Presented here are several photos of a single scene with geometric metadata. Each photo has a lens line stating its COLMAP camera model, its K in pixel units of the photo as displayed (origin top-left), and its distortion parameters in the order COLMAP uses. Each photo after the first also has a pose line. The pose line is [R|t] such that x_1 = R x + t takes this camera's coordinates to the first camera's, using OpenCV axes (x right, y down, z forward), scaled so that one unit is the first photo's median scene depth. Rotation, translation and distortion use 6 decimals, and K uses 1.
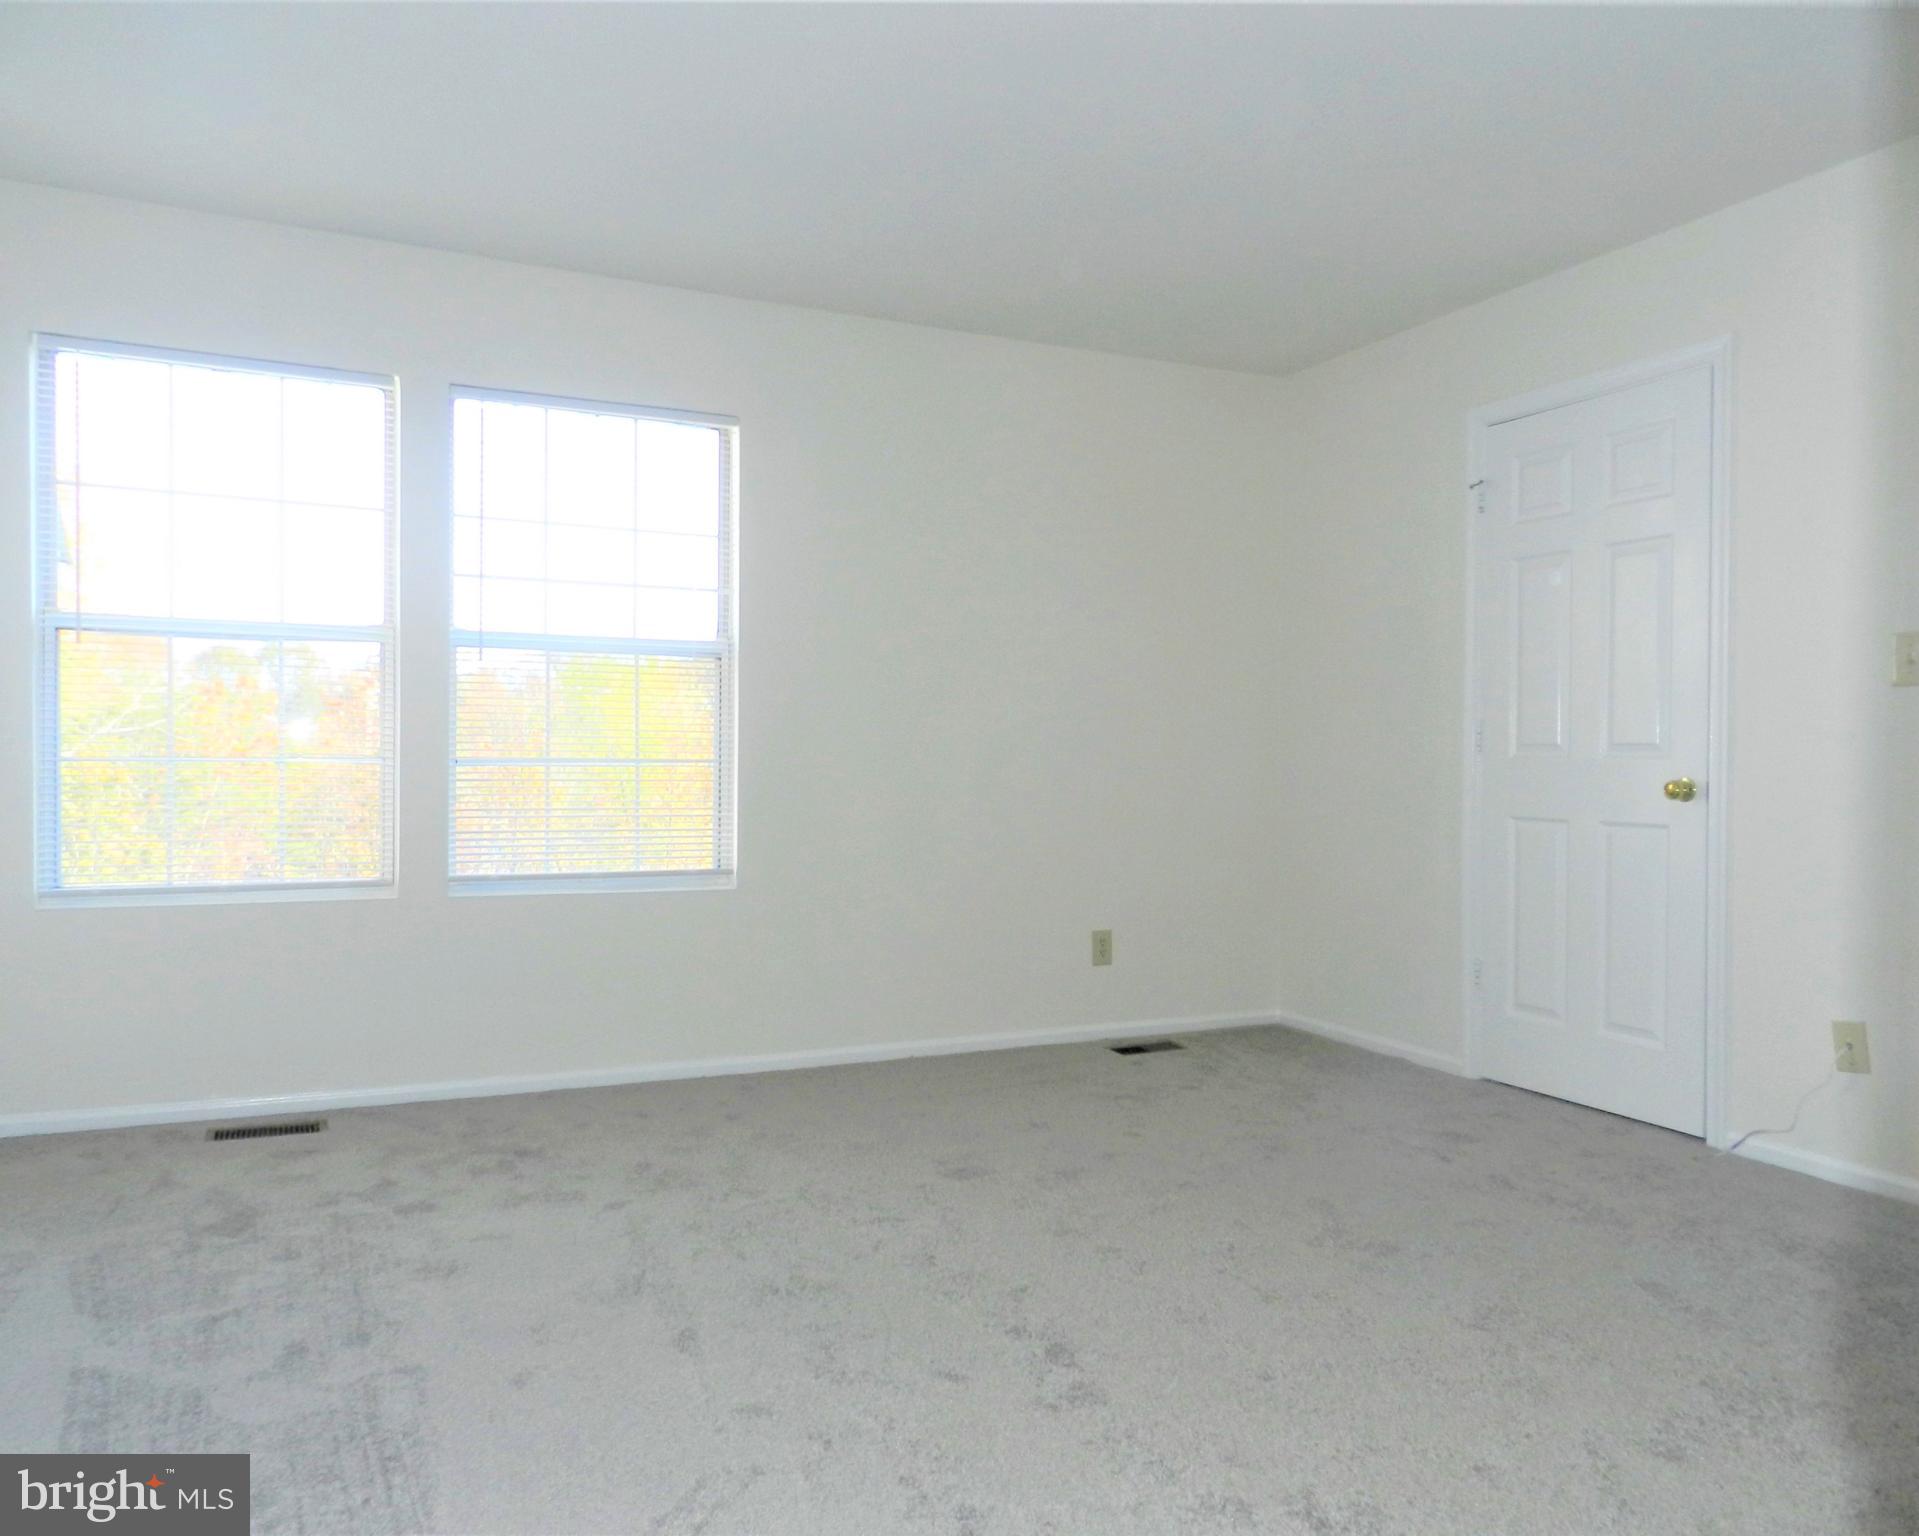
lens RADIAL K [[1361.9, 0, 958.8], [0, 1361.9, 763.3], [0, 0, 1]] dist [0.010587, 0.002422]
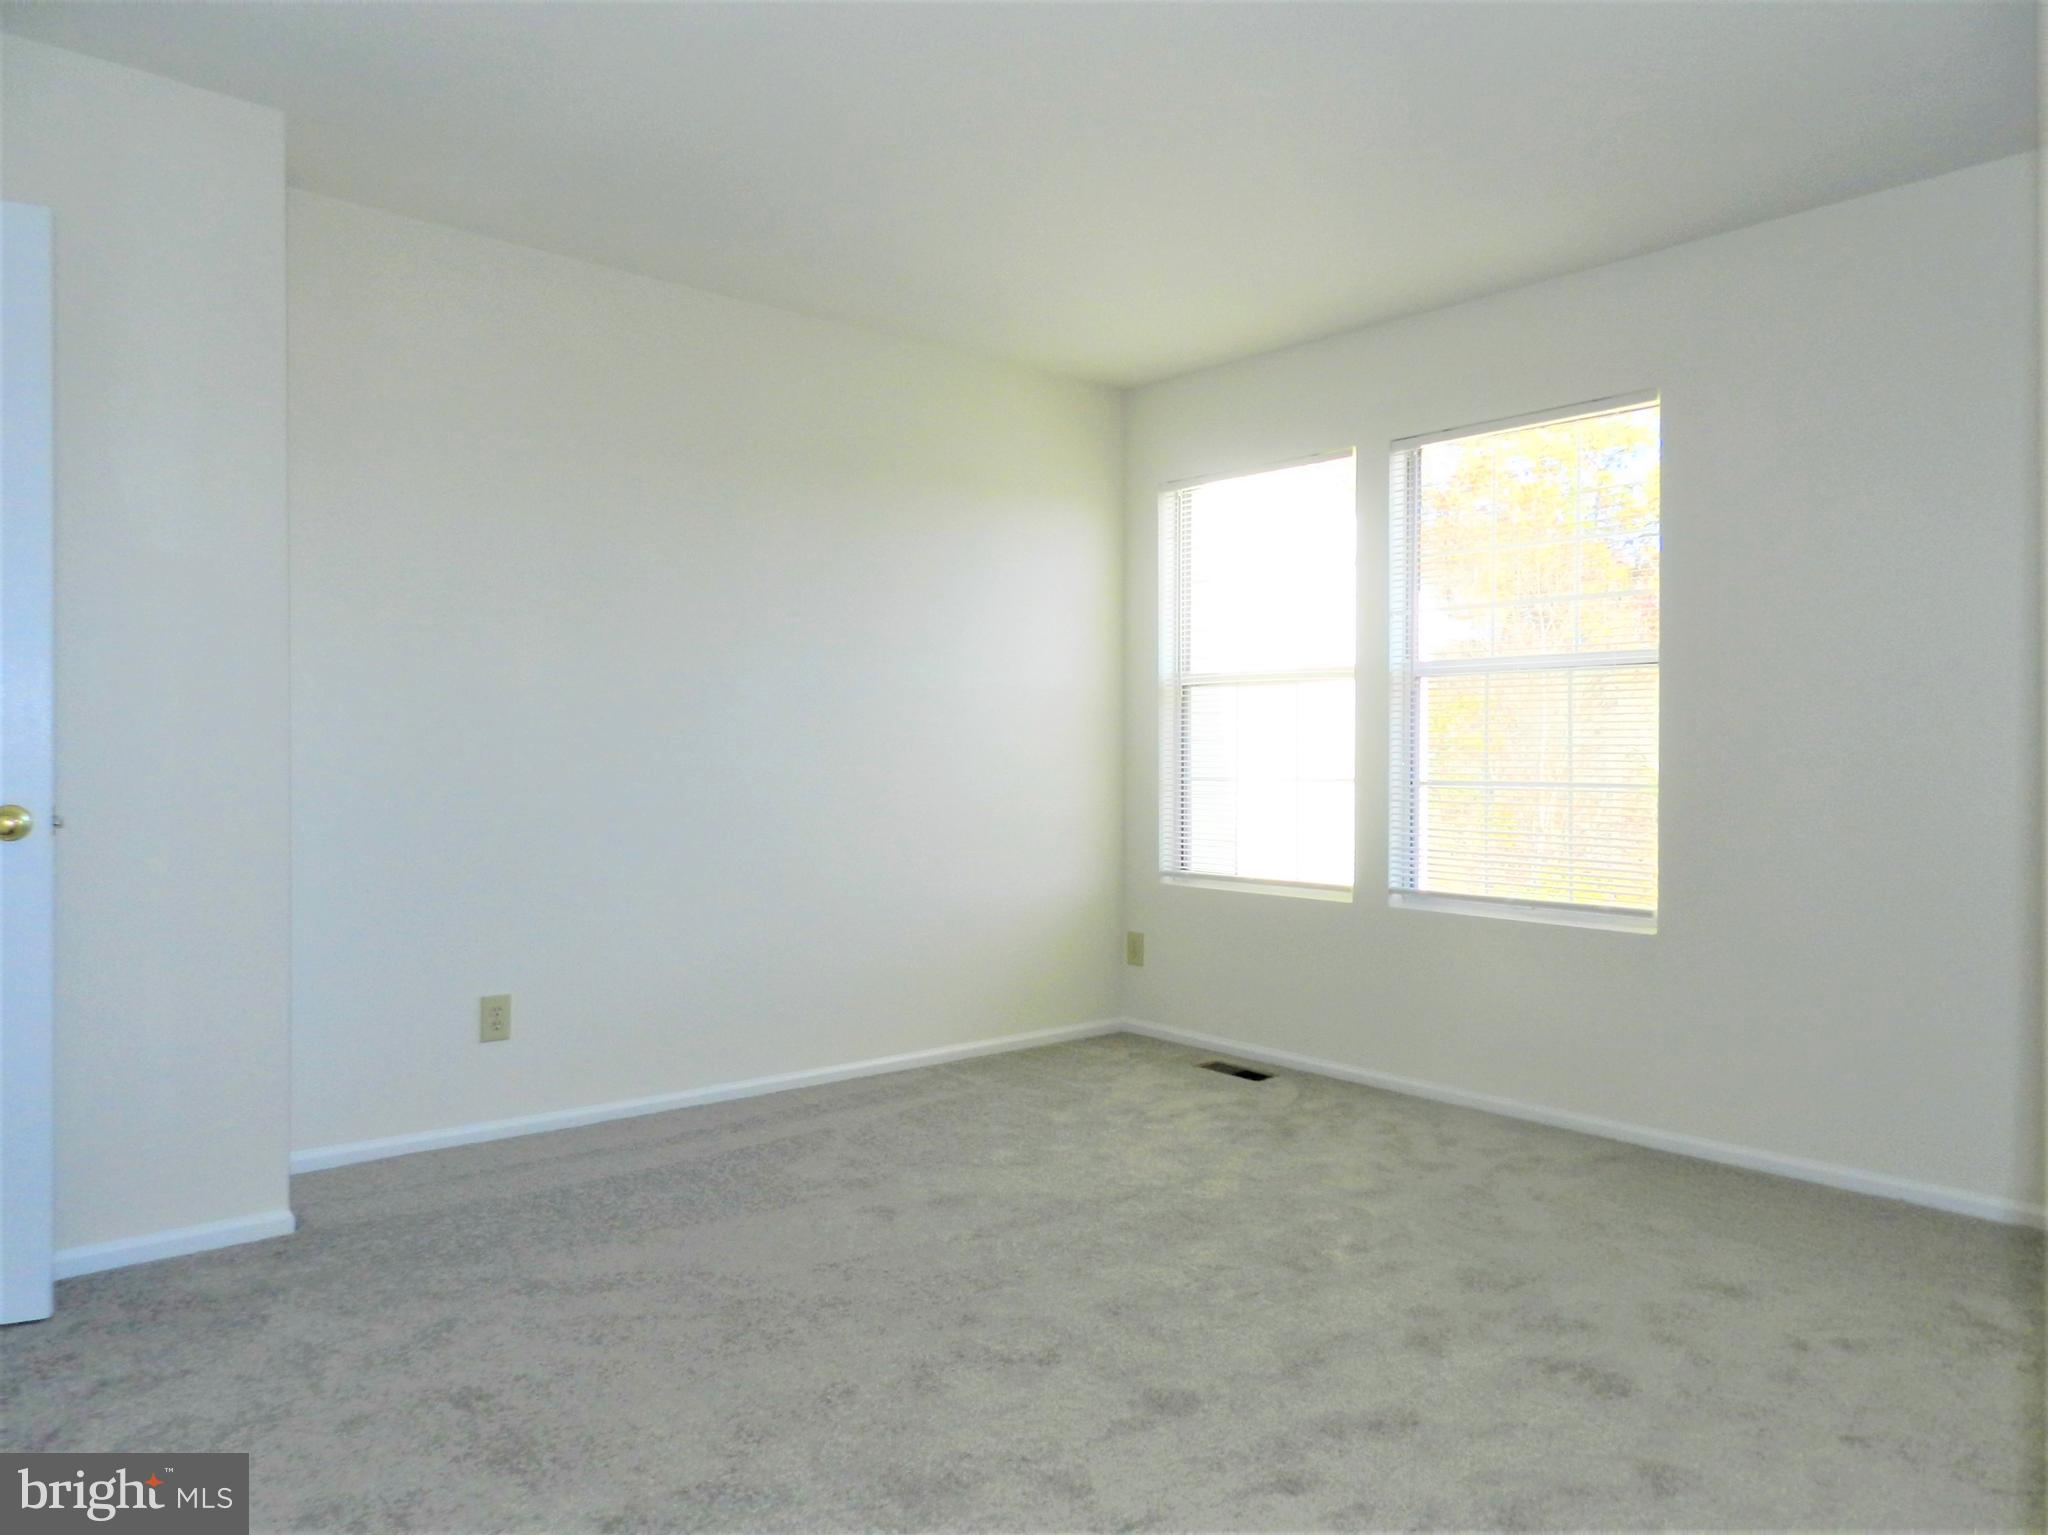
lens RADIAL K [[1386.4, 0, 1023.1], [0, 1386.4, 768.2], [0, 0, 1]] dist [0.011225, 0.001260]
pose [[0.297075, -0.004180, -0.954845, 0.610833], [-0.020257, 0.999738, -0.010678, 0.004470], [0.954639, 0.022514, 0.296913, 0.392850]]
